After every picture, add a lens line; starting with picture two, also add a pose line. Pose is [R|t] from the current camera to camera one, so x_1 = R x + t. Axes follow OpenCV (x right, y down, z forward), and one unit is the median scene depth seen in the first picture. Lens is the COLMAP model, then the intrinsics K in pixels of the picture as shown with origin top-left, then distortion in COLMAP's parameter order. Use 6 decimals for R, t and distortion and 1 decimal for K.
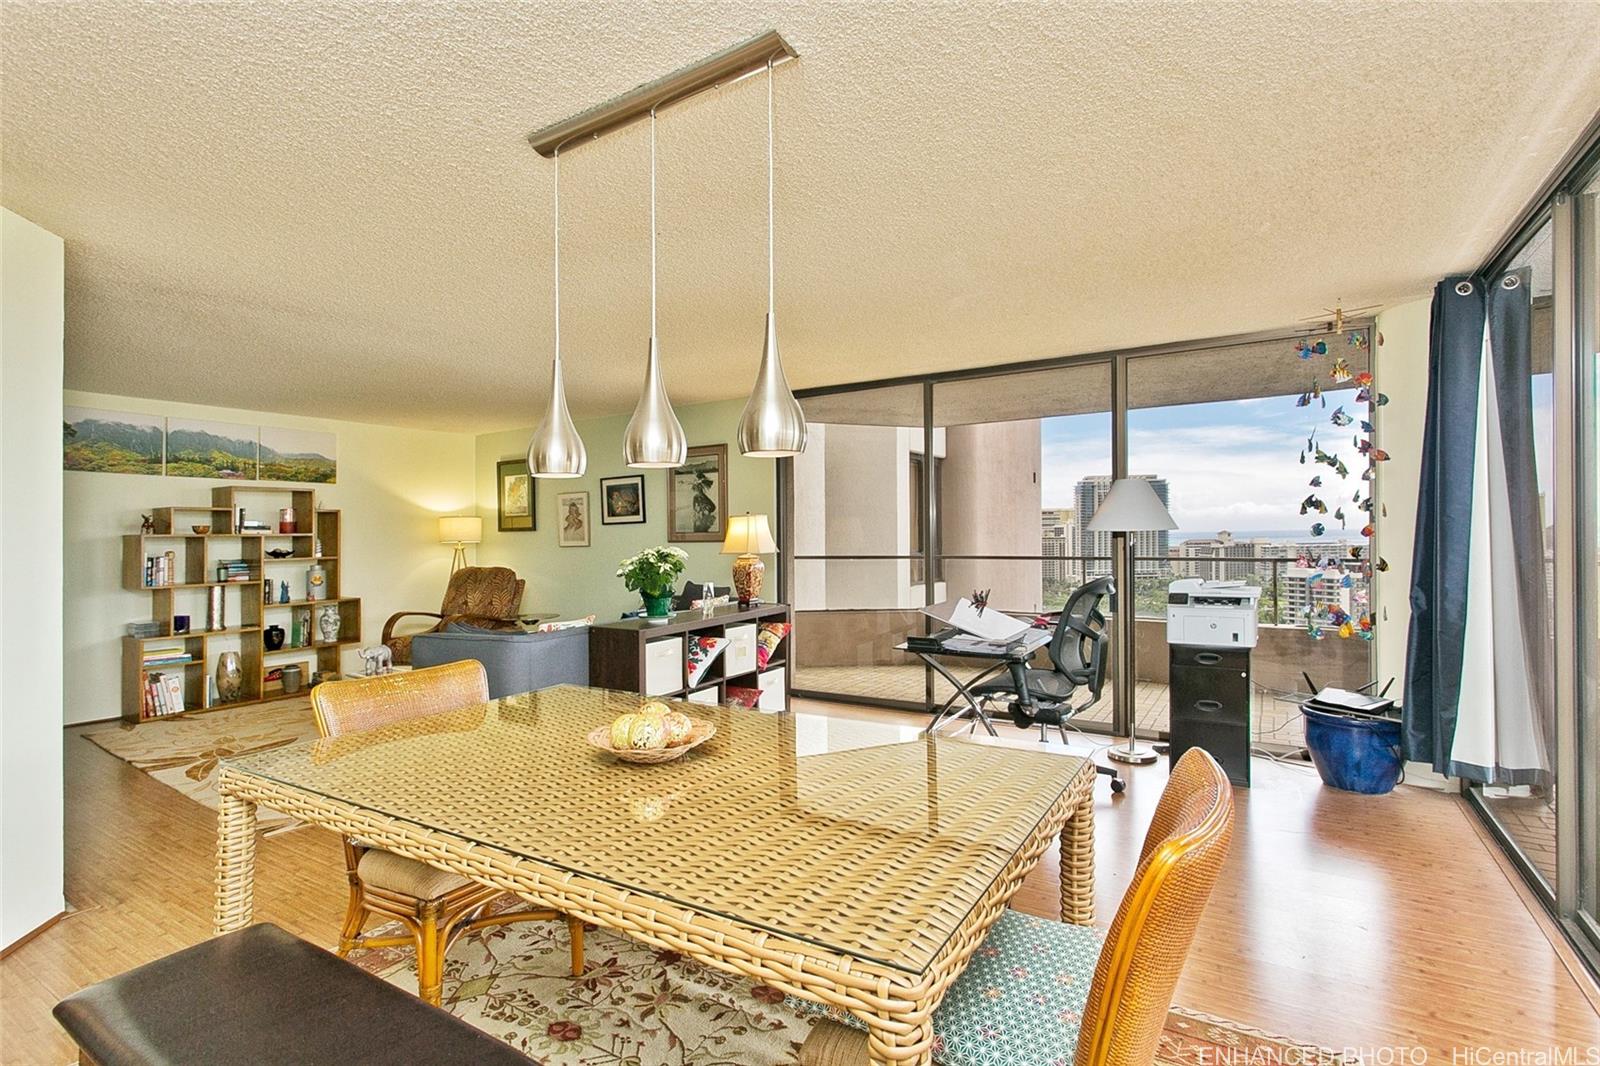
lens RADIAL K [[733.6, 0, 779.8], [0, 733.6, 522.5], [0, 0, 1]] dist [0.024183, -0.007867]
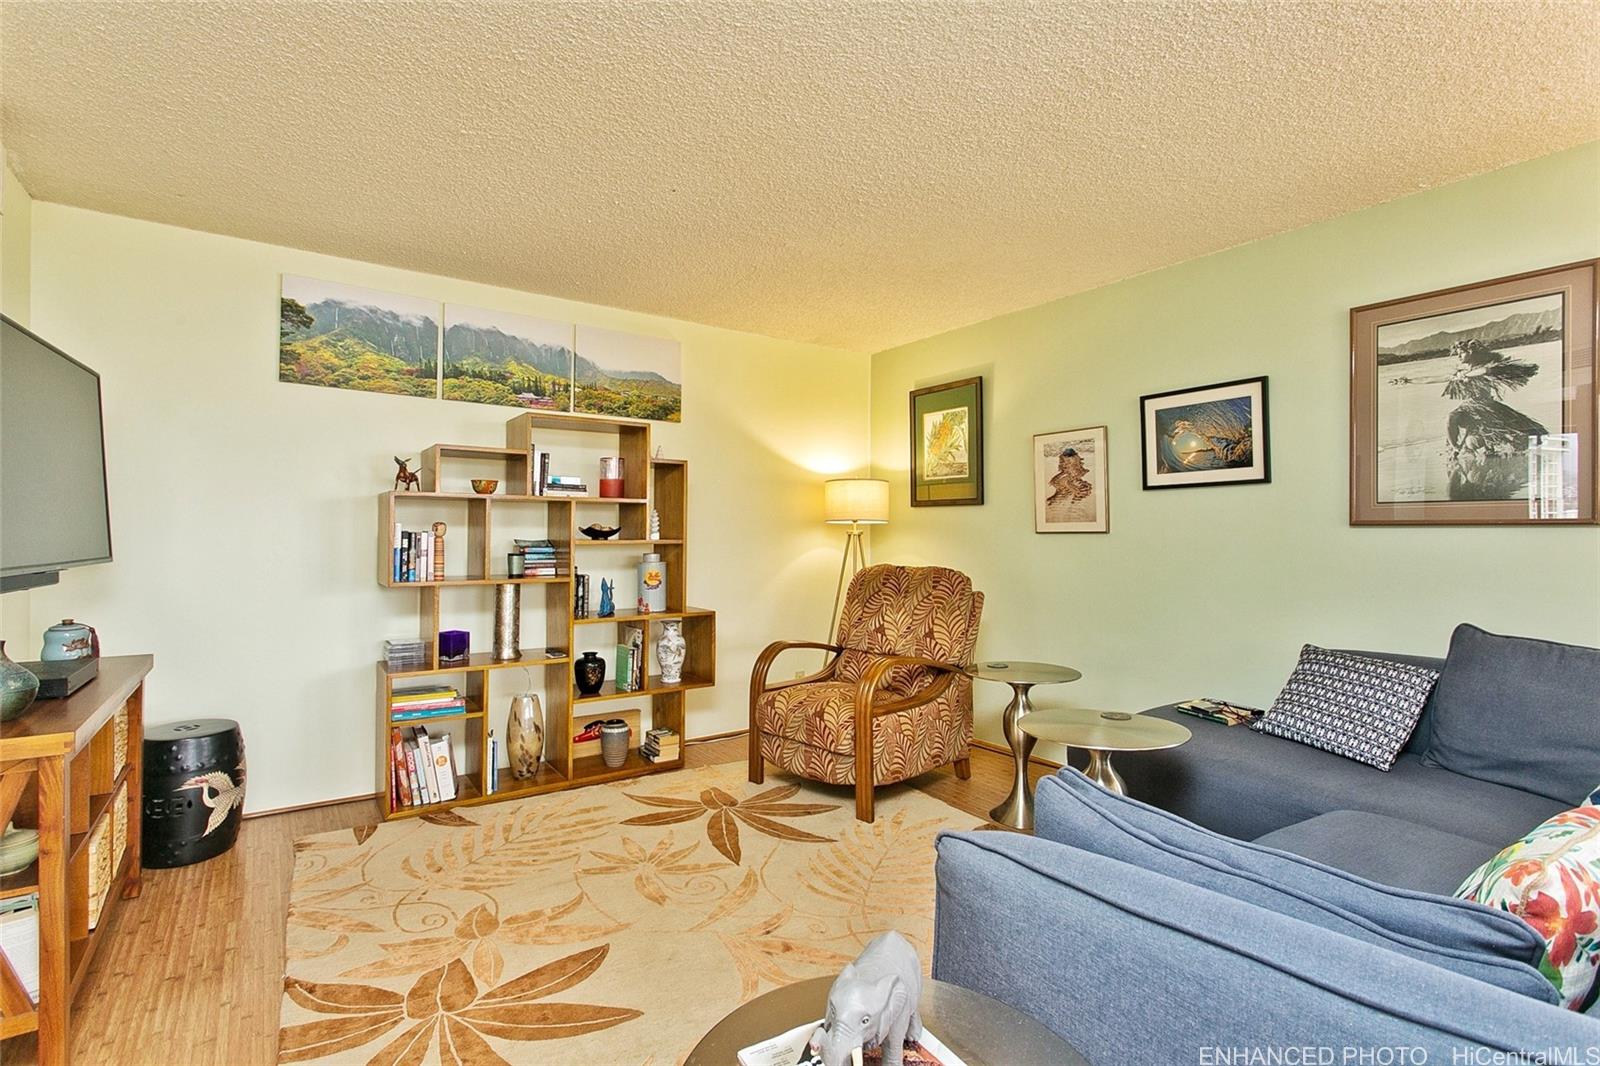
lens RADIAL K [[751.5, 0, 800.0], [0, 751.5, 533.0], [0, 0, 1]] dist [0.002257, 0.000876]
pose [[0.930711, 0.020465, -0.365183, -0.301610], [-0.013490, 0.999675, 0.021642, 0.027085], [0.365508, -0.015216, 0.930684, 0.491693]]
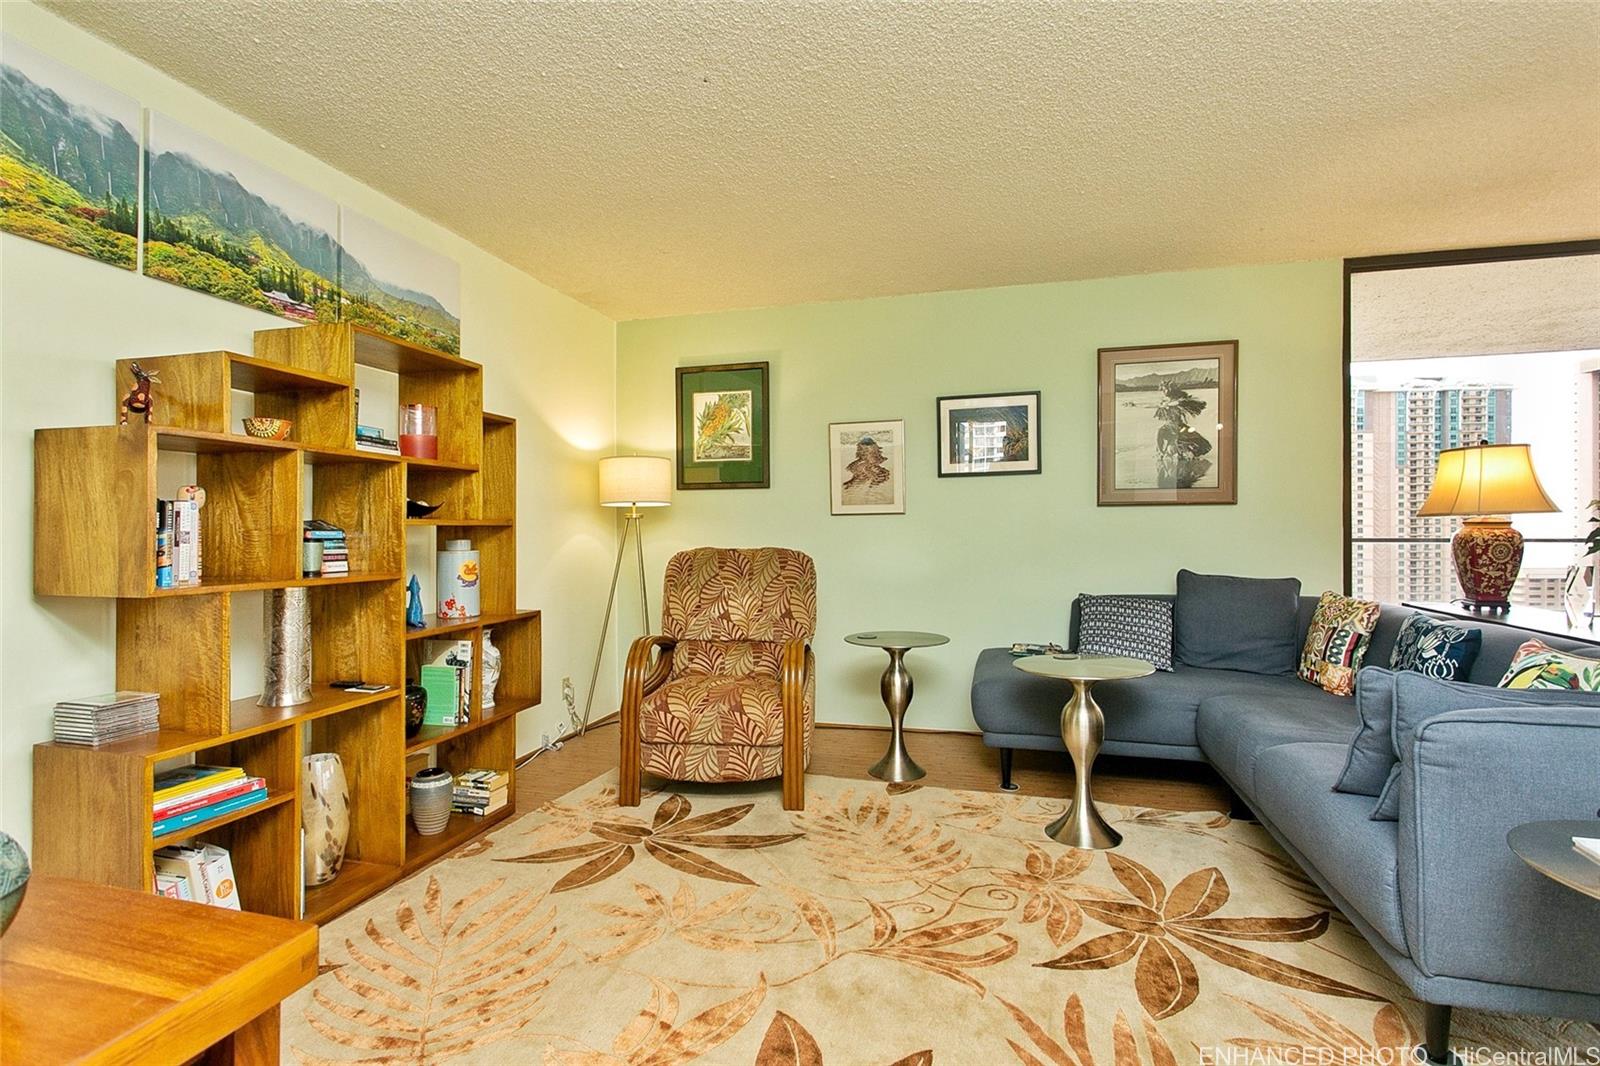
lens RADIAL K [[751.5, 0, 800.0], [0, 751.5, 533.0], [0, 0, 1]] dist [0.002257, 0.000876]
pose [[0.948753, 0.009932, 0.315862, -0.594063], [-0.014714, 0.999810, 0.012759, 0.046542], [-0.315675, -0.016753, 0.948719, 0.518375]]
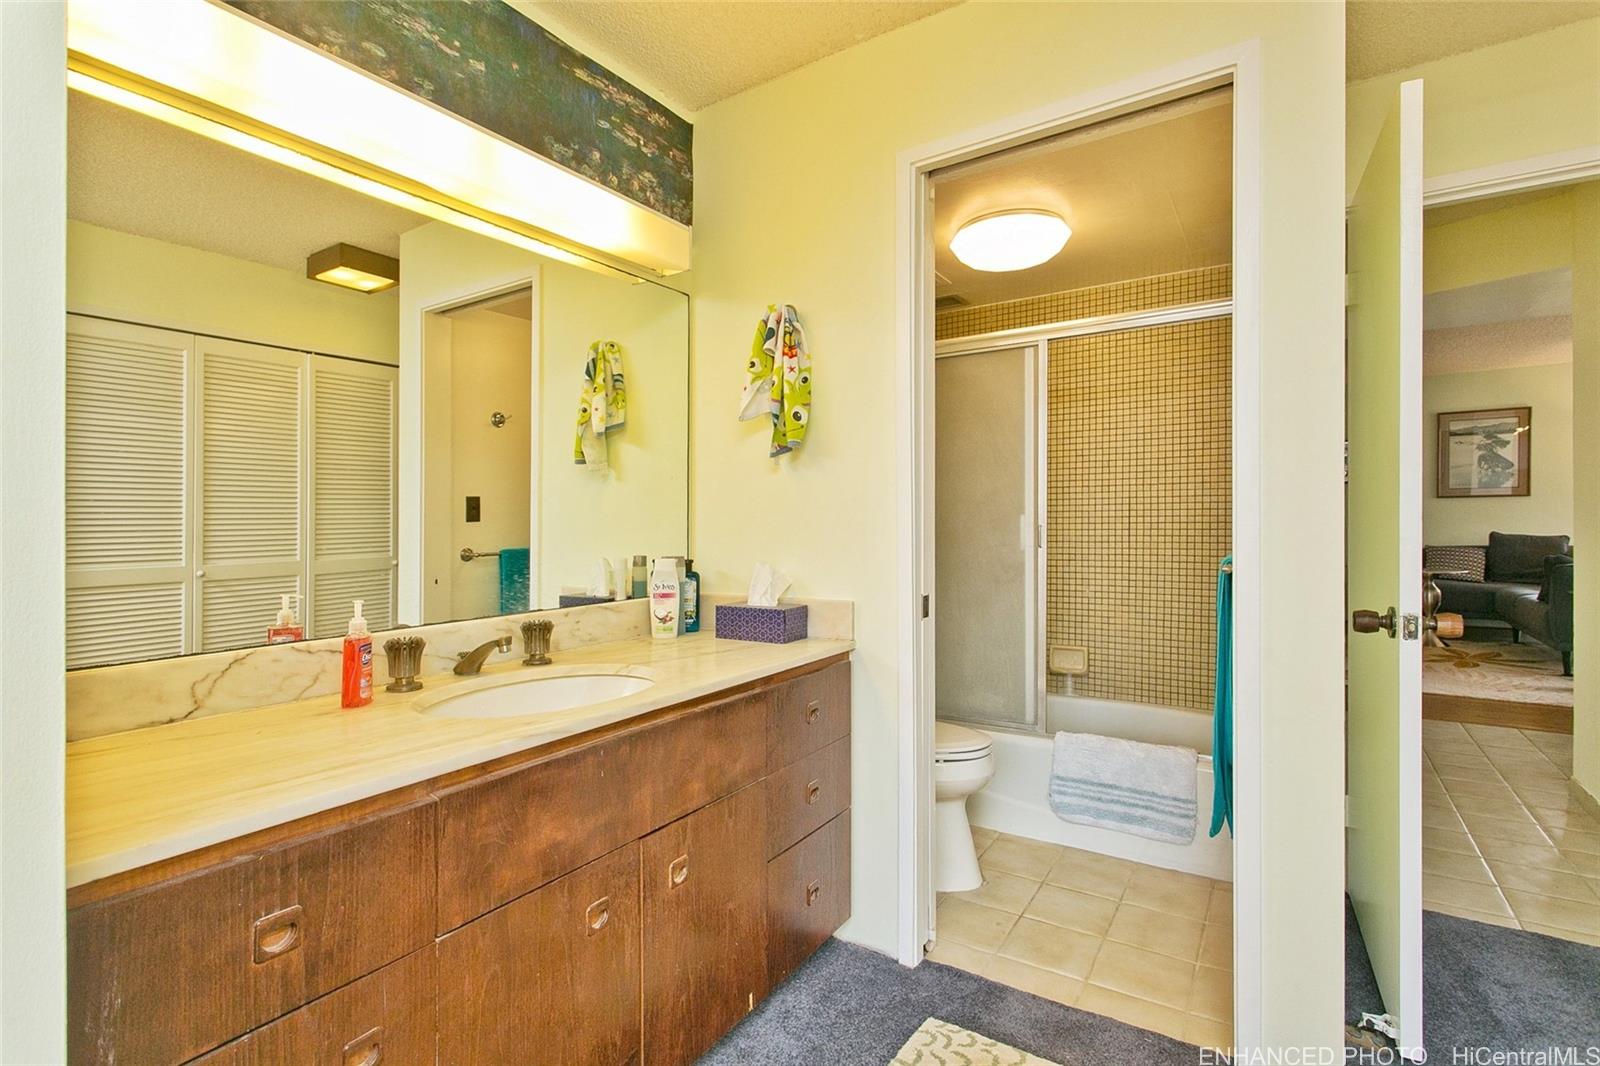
lens RADIAL K [[751.5, 0, 800.0], [0, 751.5, 533.0], [0, 0, 1]] dist [0.002257, 0.000876]
pose [[0.999967, 0.001905, 0.007838, -1.152450], [-0.002194, 0.999309, 0.037115, 0.041028], [-0.007762, -0.037131, 0.999280, -0.119388]]
